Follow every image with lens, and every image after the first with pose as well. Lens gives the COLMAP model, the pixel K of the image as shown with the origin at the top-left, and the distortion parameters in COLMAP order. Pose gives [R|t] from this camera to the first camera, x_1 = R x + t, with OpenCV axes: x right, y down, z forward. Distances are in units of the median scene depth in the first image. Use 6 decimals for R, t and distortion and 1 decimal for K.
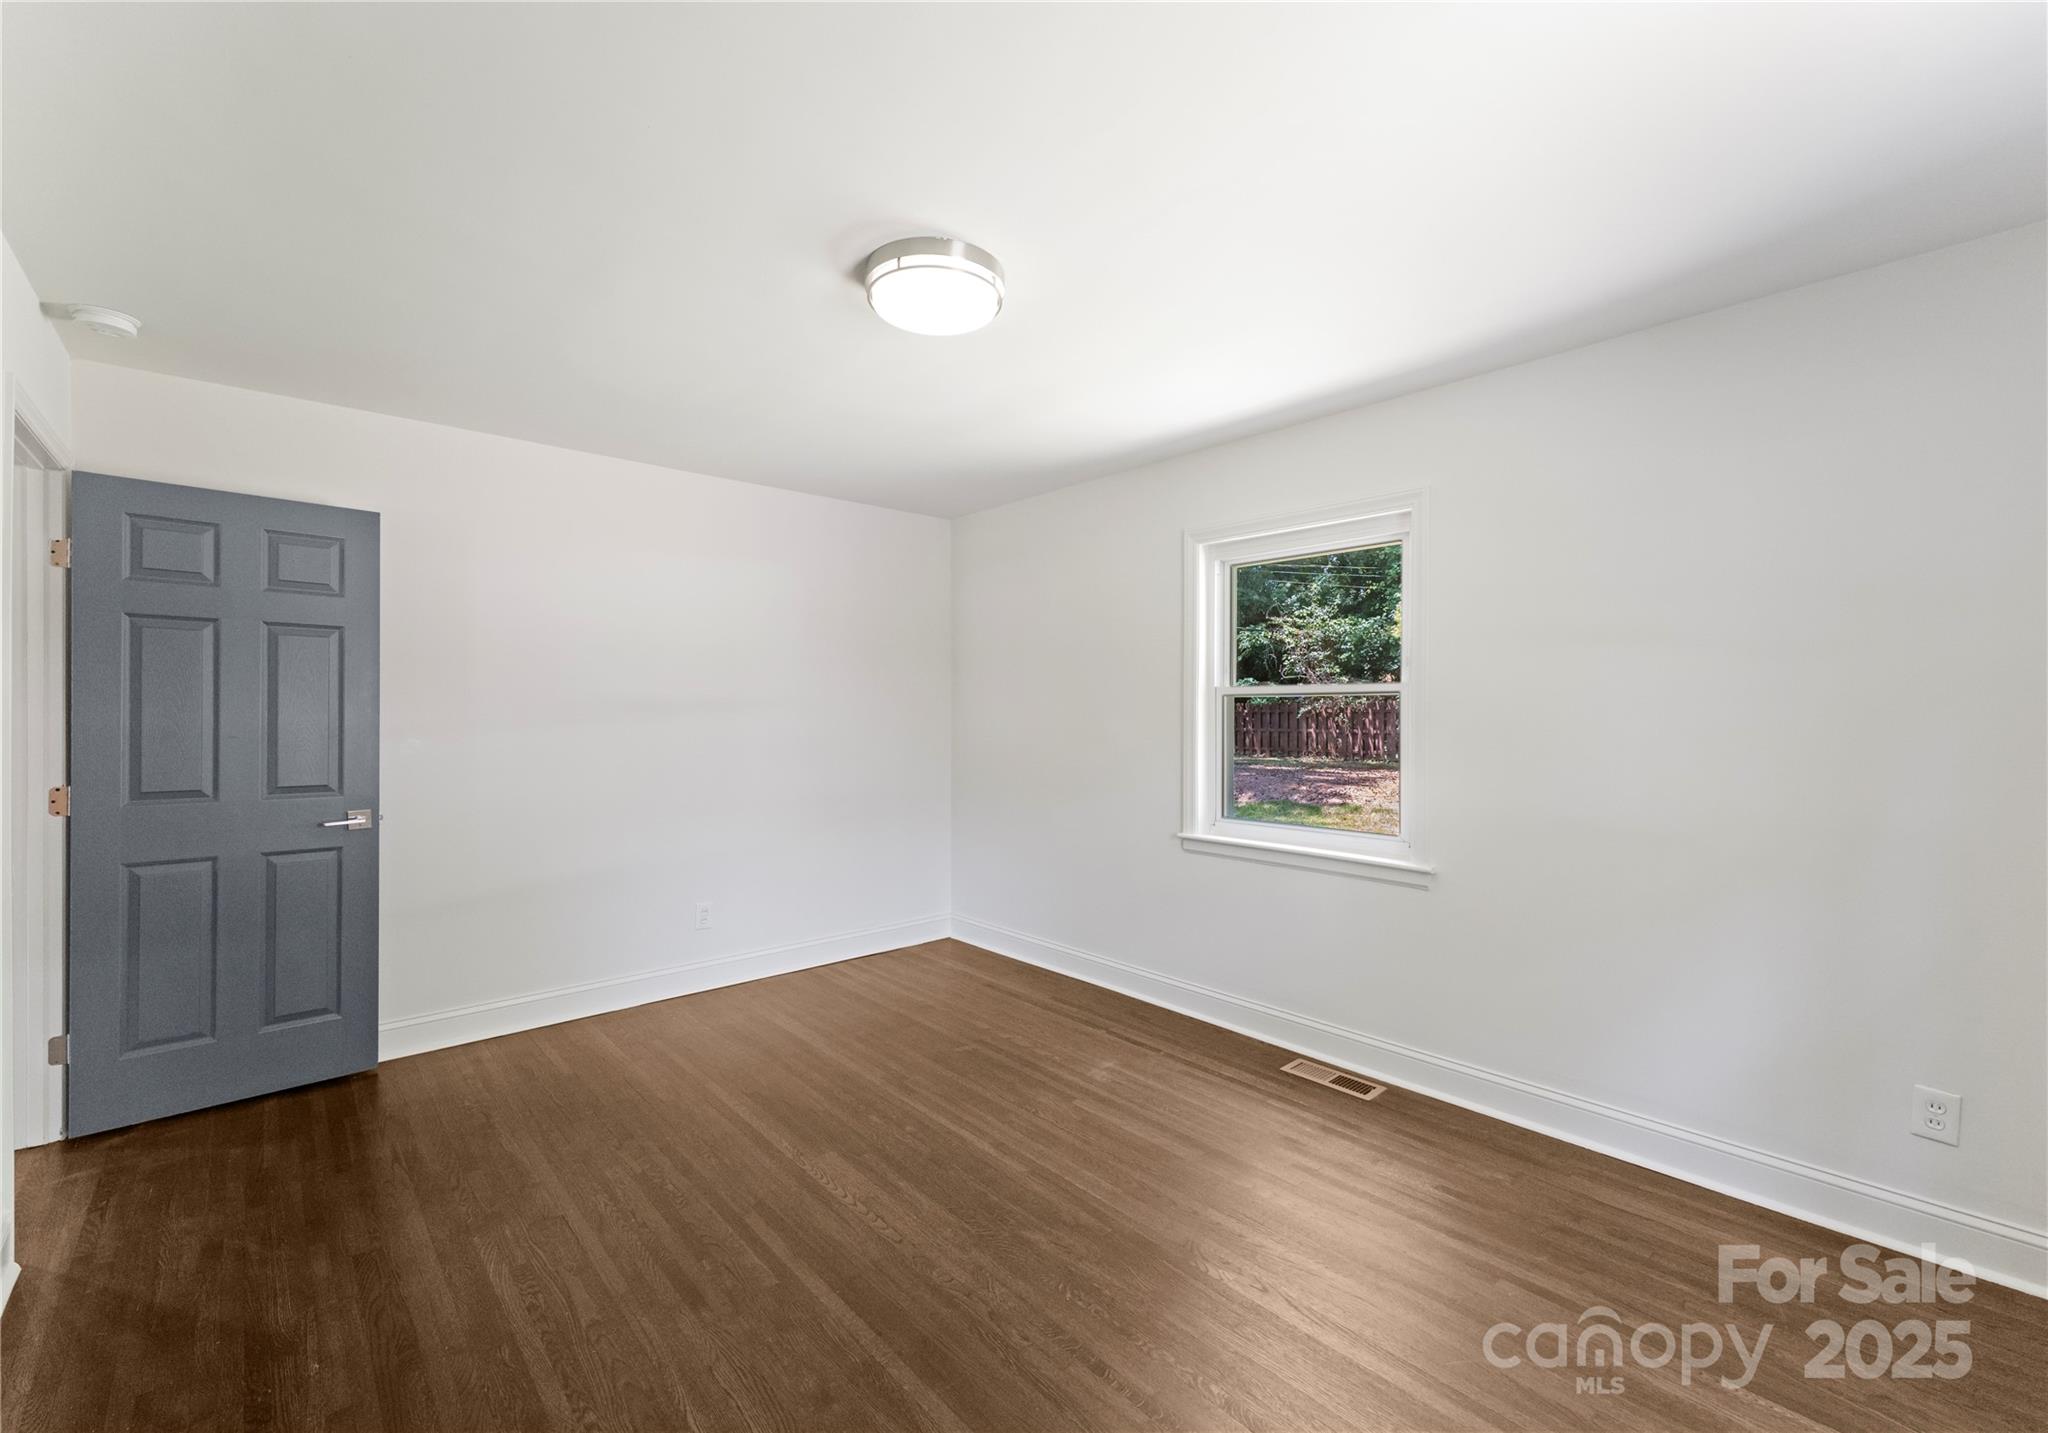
lens RADIAL K [[868.0, 0, 1024.0], [0, 868.0, 716.5], [0, 0, 1]] dist [-0.000664, -0.000255]
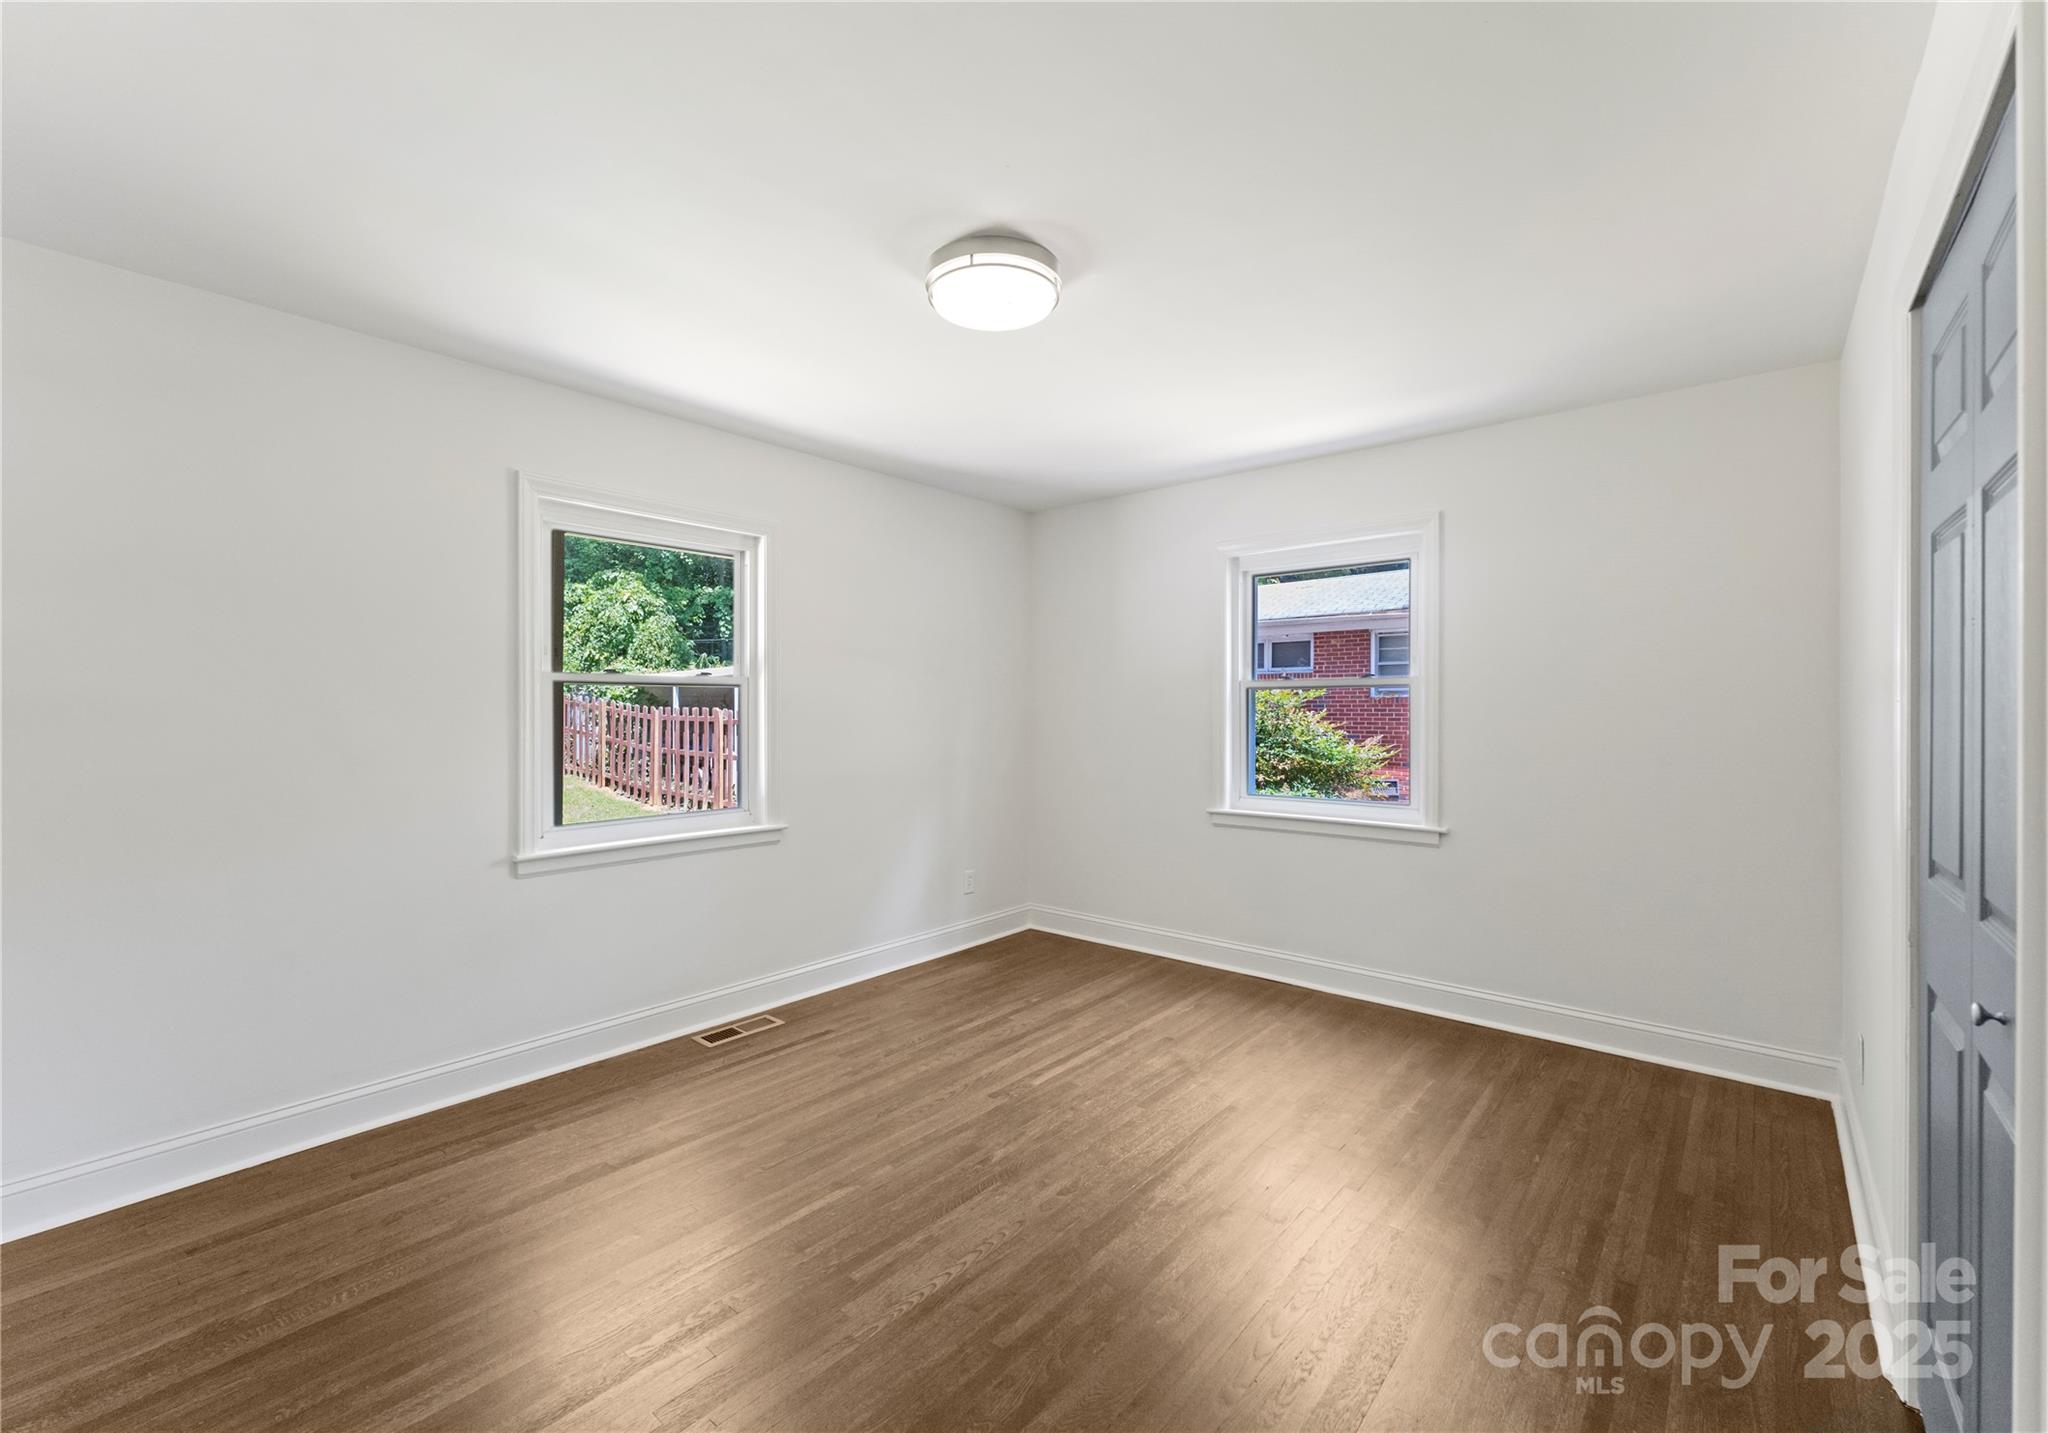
lens RADIAL K [[868.0, 0, 1024.0], [0, 868.0, 716.5], [0, 0, 1]] dist [-0.000664, -0.000255]
pose [[-0.140868, -0.018702, 0.989852, -1.532460], [0.005348, 0.999793, 0.019651, -0.012890], [-0.990014, 0.008061, -0.140739, 1.524981]]
